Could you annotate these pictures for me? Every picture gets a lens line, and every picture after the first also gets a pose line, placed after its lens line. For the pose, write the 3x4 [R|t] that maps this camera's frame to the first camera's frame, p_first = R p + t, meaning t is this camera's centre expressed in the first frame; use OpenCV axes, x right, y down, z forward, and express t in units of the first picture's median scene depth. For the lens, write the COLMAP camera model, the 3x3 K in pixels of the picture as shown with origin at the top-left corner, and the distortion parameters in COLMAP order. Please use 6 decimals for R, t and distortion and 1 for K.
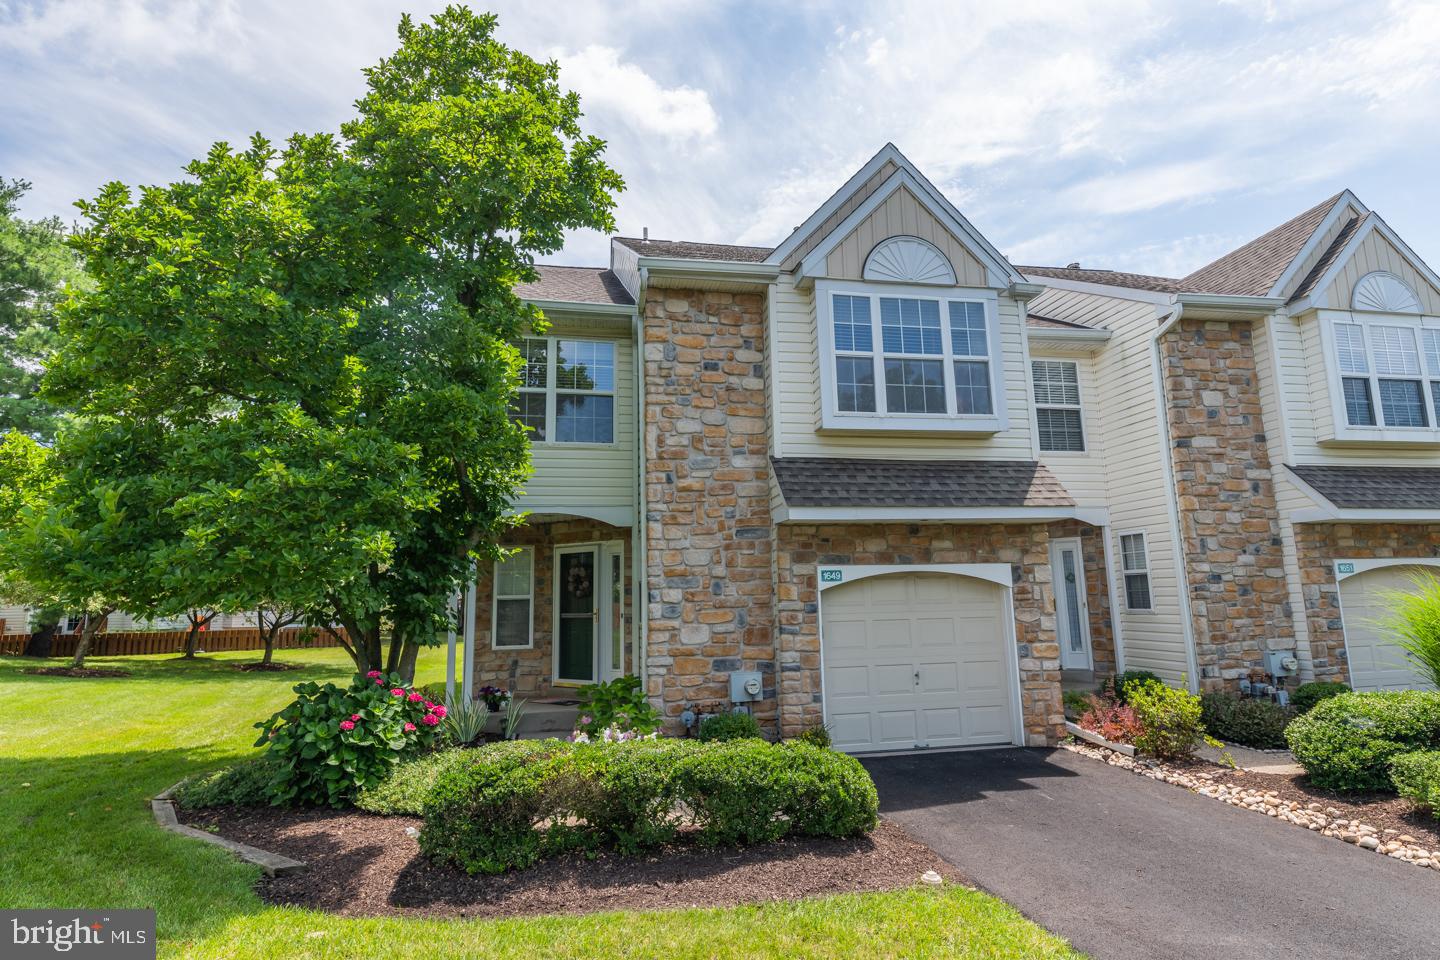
lens RADIAL K [[776.5, 0, 719.9], [0, 776.5, 476.1], [0, 0, 1]] dist [0.006799, 0.000298]
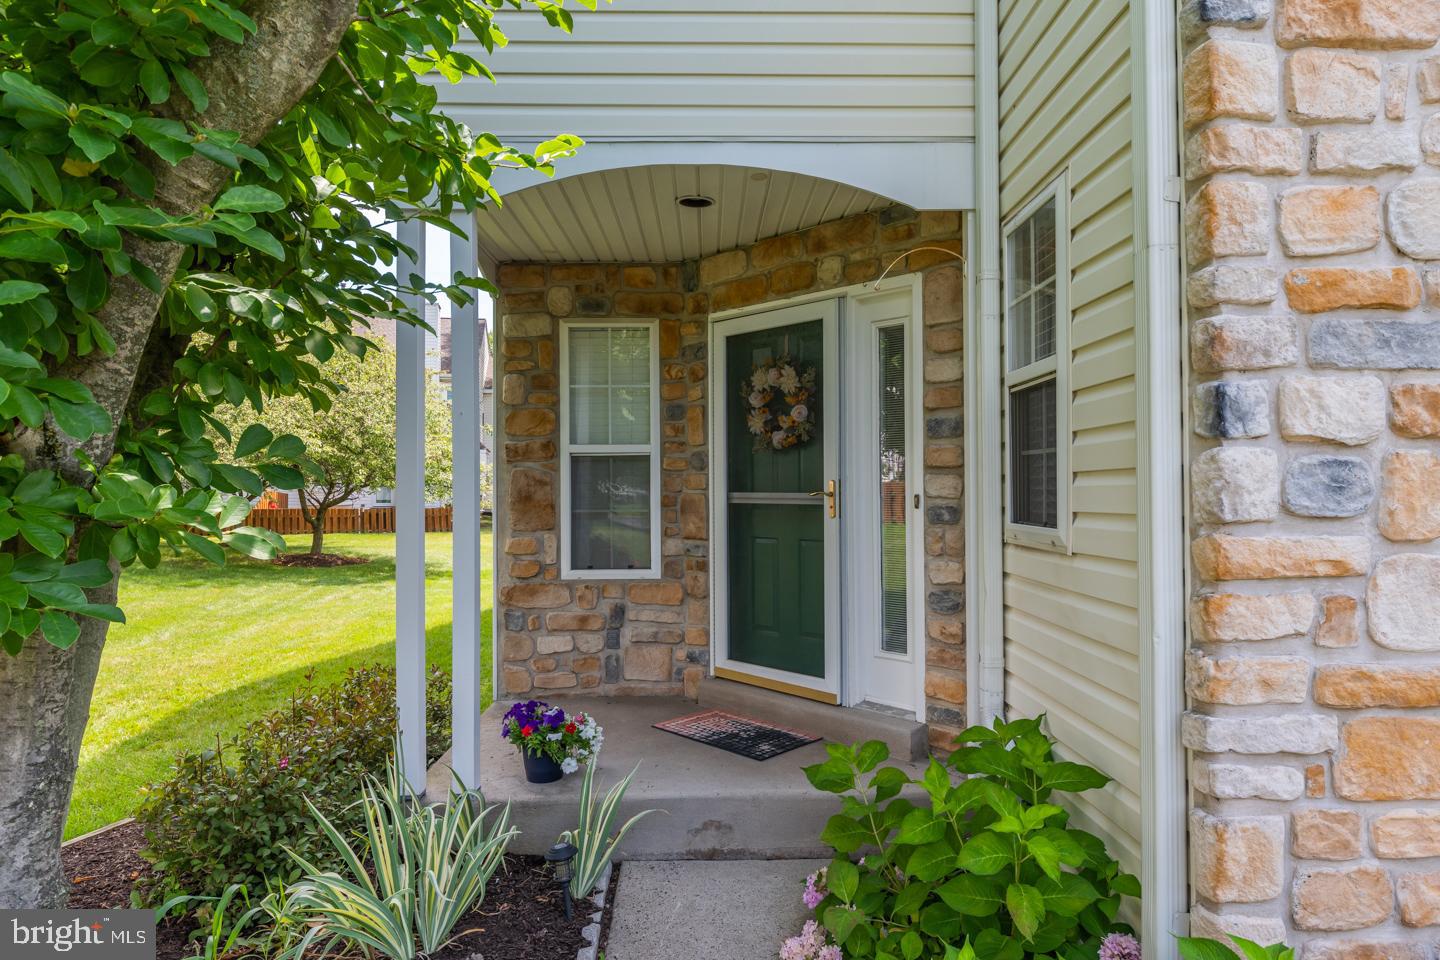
lens RADIAL K [[870.3, 0, 720.1], [0, 870.3, 482.3], [0, 0, 1]] dist [-0.004099, -0.000448]
pose [[0.984801, 0.014352, -0.173093, -0.139130], [0.012939, 0.987749, 0.155515, 0.108380], [0.173205, -0.155391, 0.972550, 0.600064]]
